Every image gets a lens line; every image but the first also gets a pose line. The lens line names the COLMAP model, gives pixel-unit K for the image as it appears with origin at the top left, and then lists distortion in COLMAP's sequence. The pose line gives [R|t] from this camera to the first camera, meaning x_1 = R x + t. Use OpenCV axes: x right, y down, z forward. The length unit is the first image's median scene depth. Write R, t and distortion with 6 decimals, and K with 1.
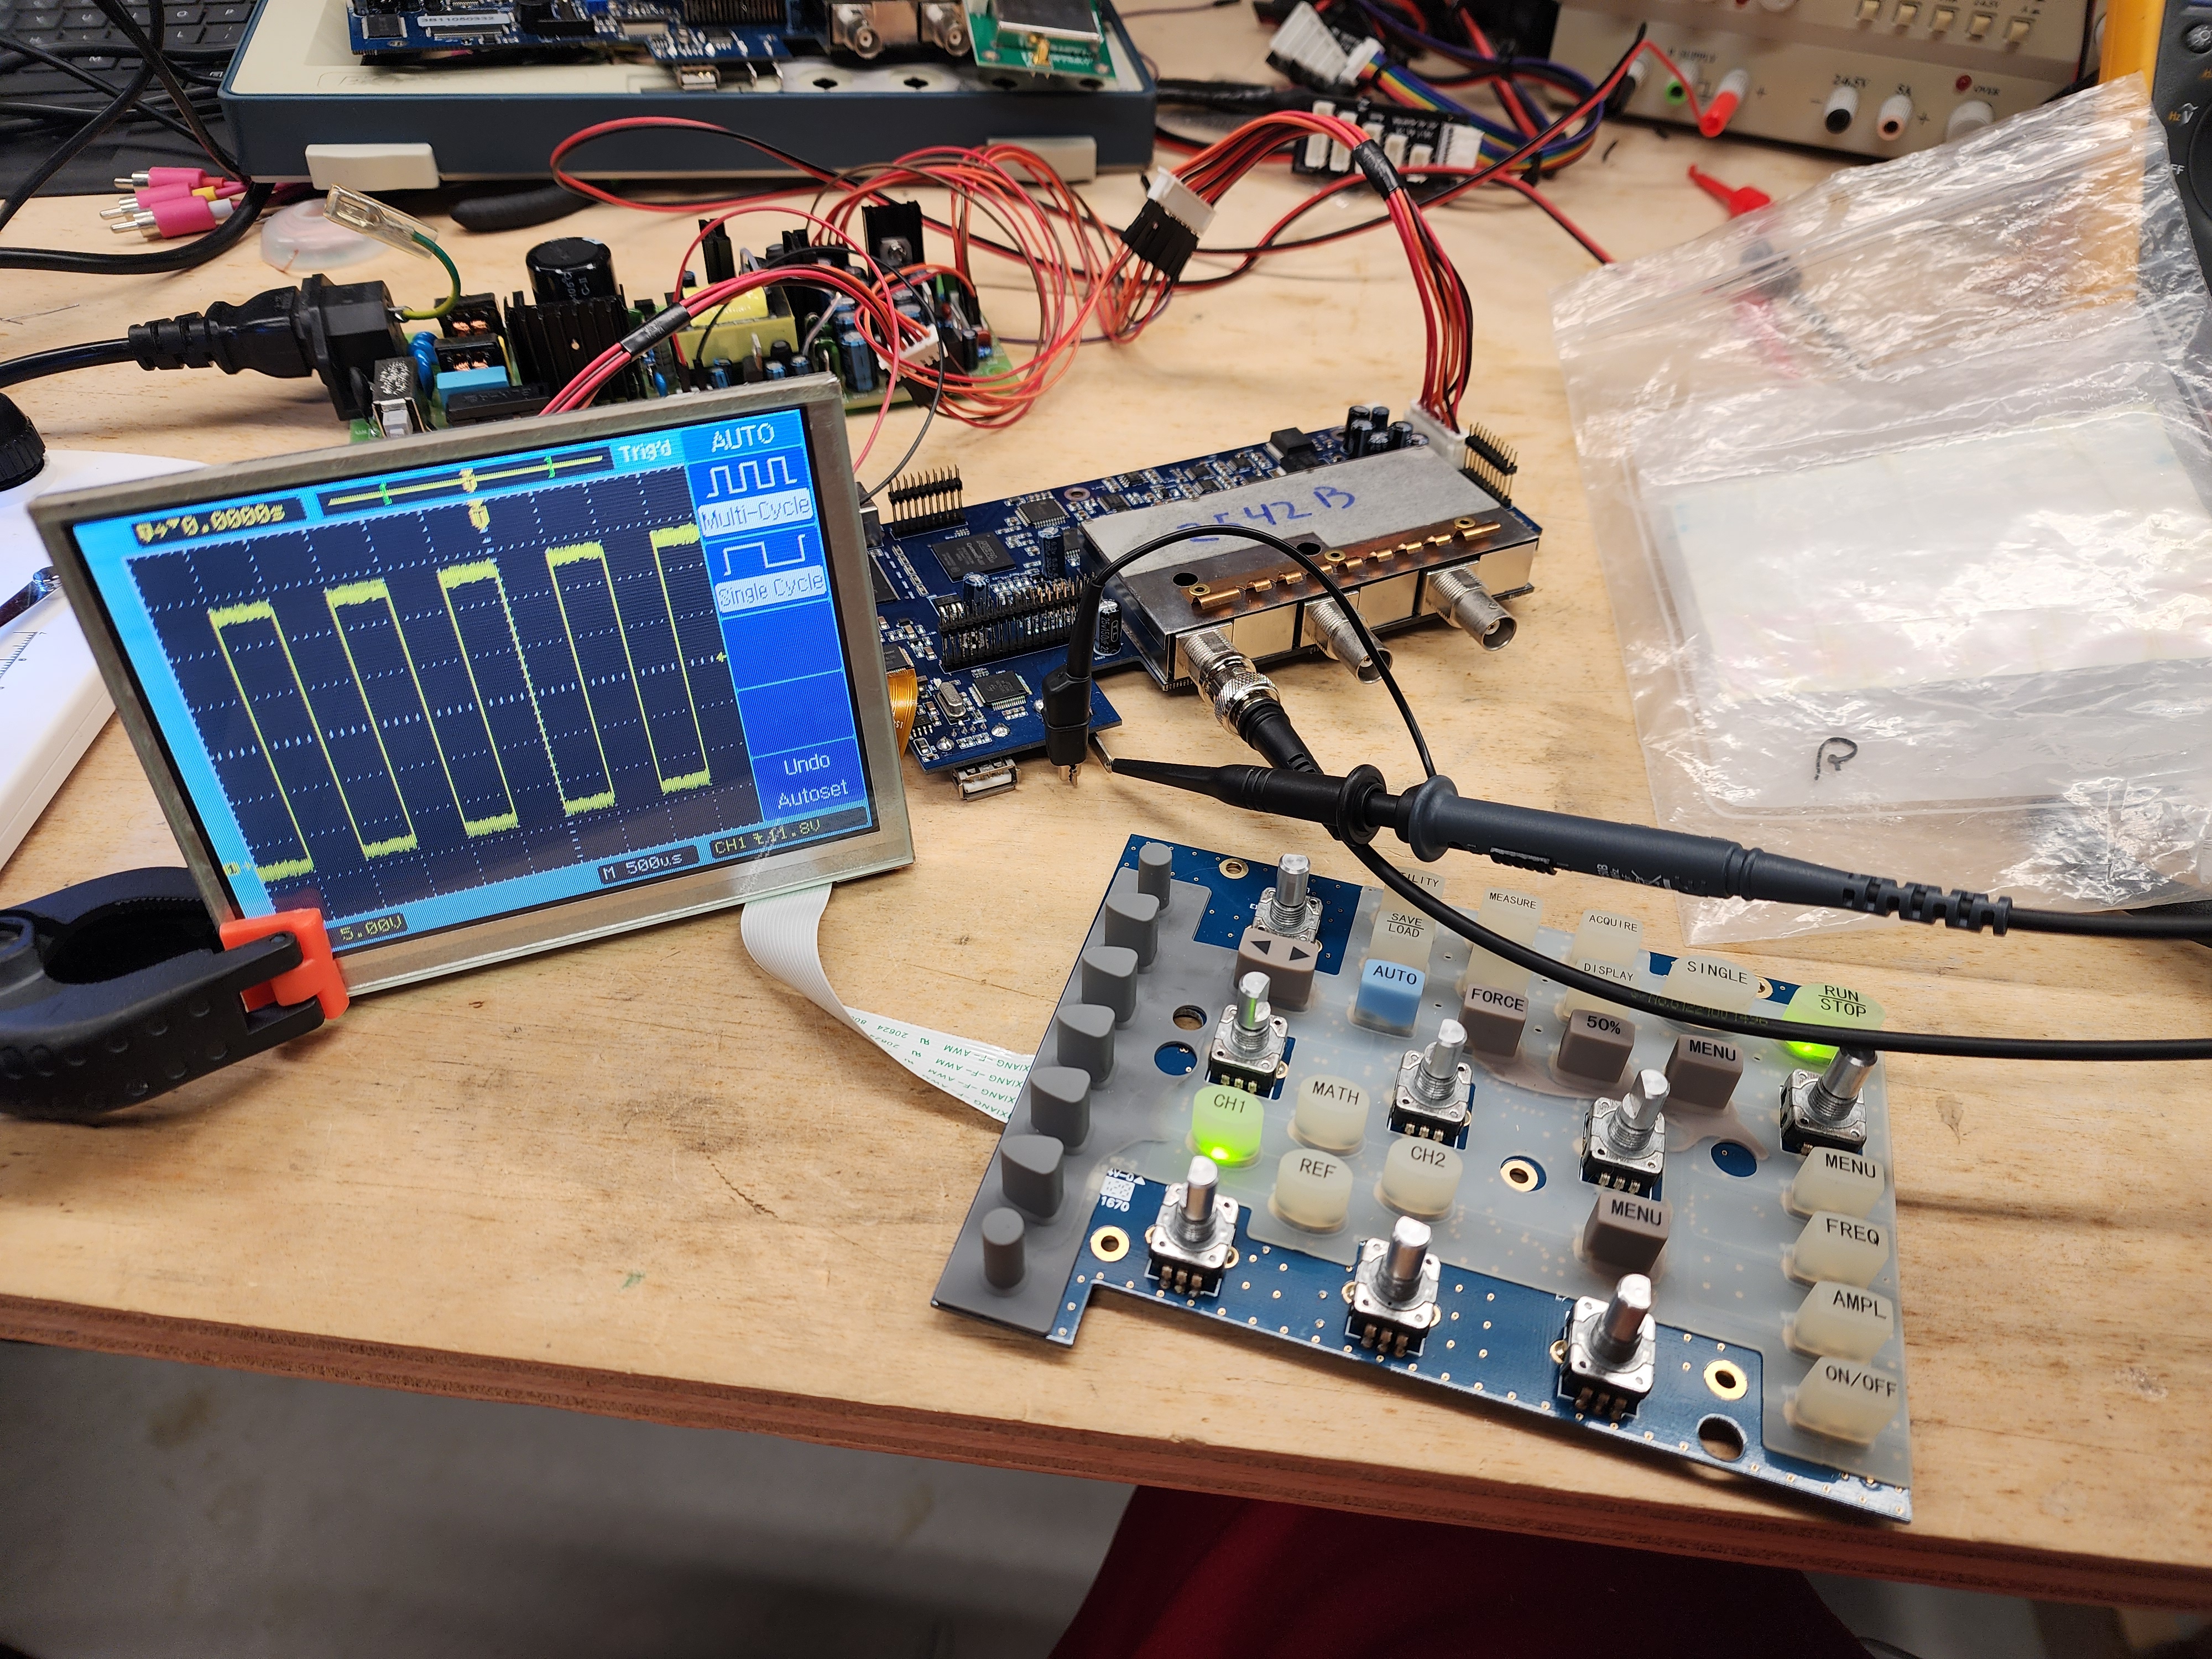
lens RADIAL K [[1437.5, 0, 1106.0], [0, 1437.5, 829.5], [0, 0, 1]] dist [0.066725, -0.109924]
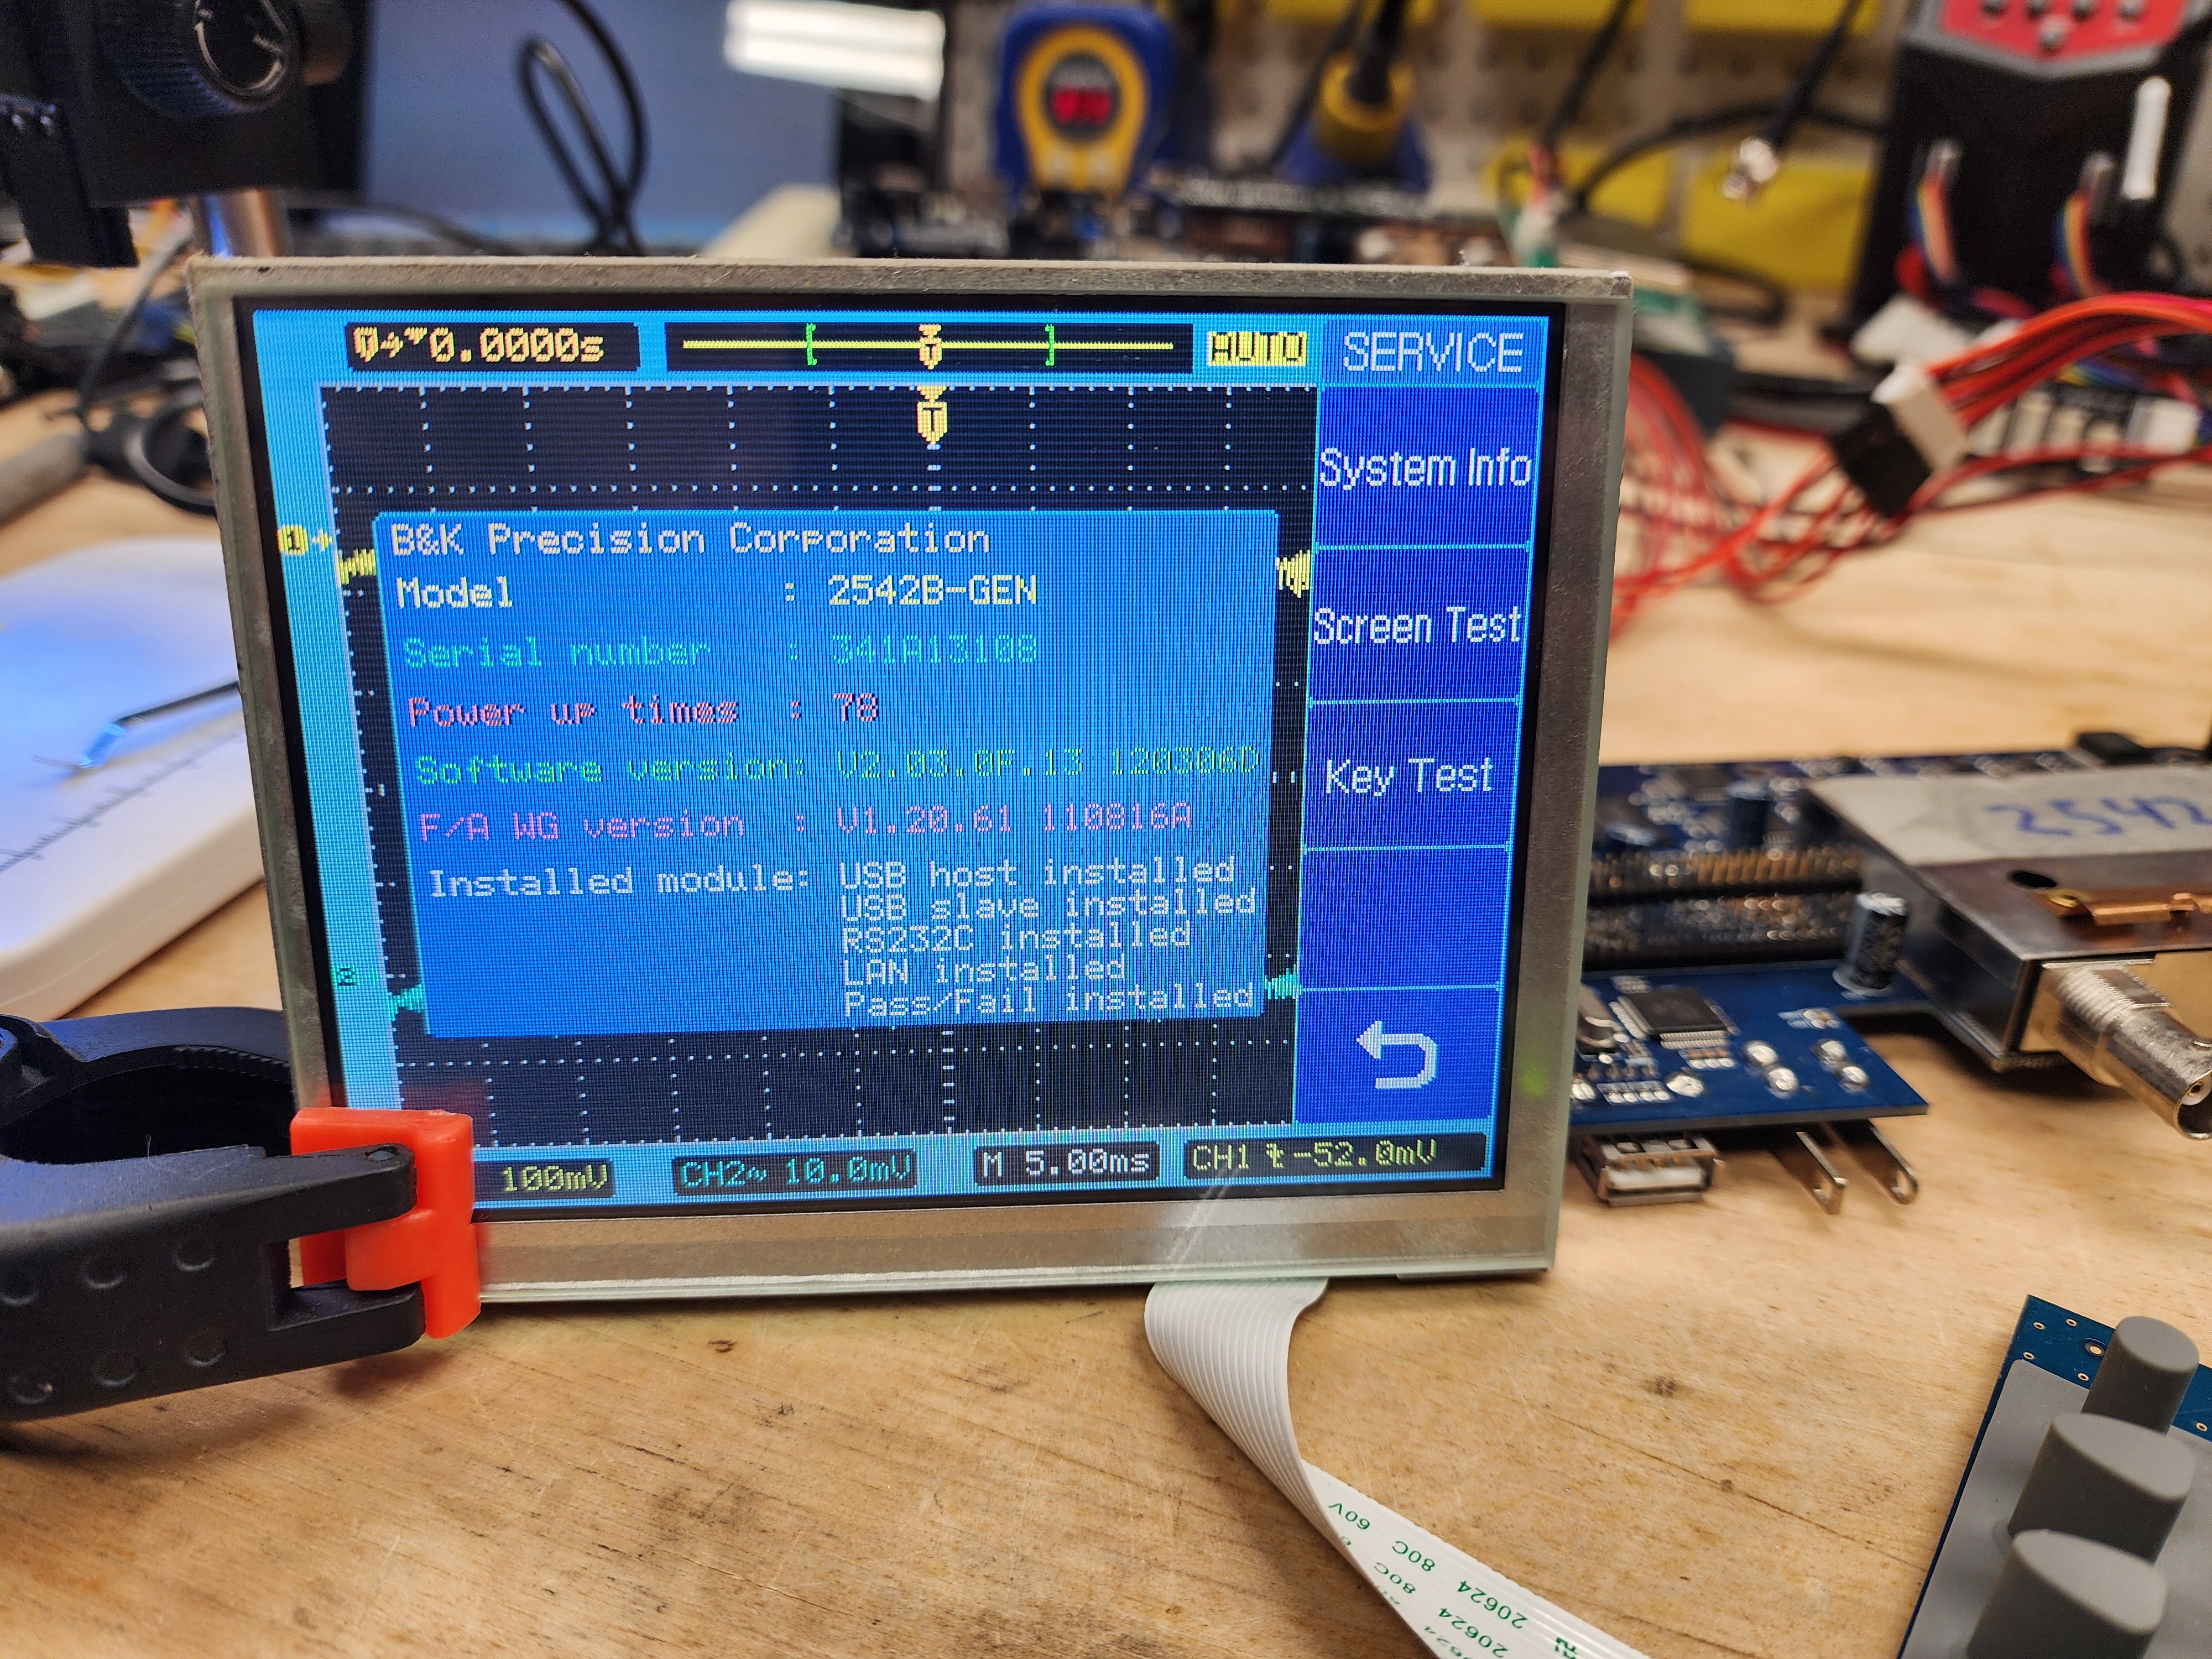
lens RADIAL K [[1498.0, 0, 1106.0], [0, 1498.0, 829.5], [0, 0, 1]] dist [-0.006314, -0.004707]
pose [[0.951867, 0.133164, -0.276073, -0.190409], [-0.208196, 0.941926, -0.263497, 0.052599], [0.224952, 0.308291, 0.924312, 0.526729]]
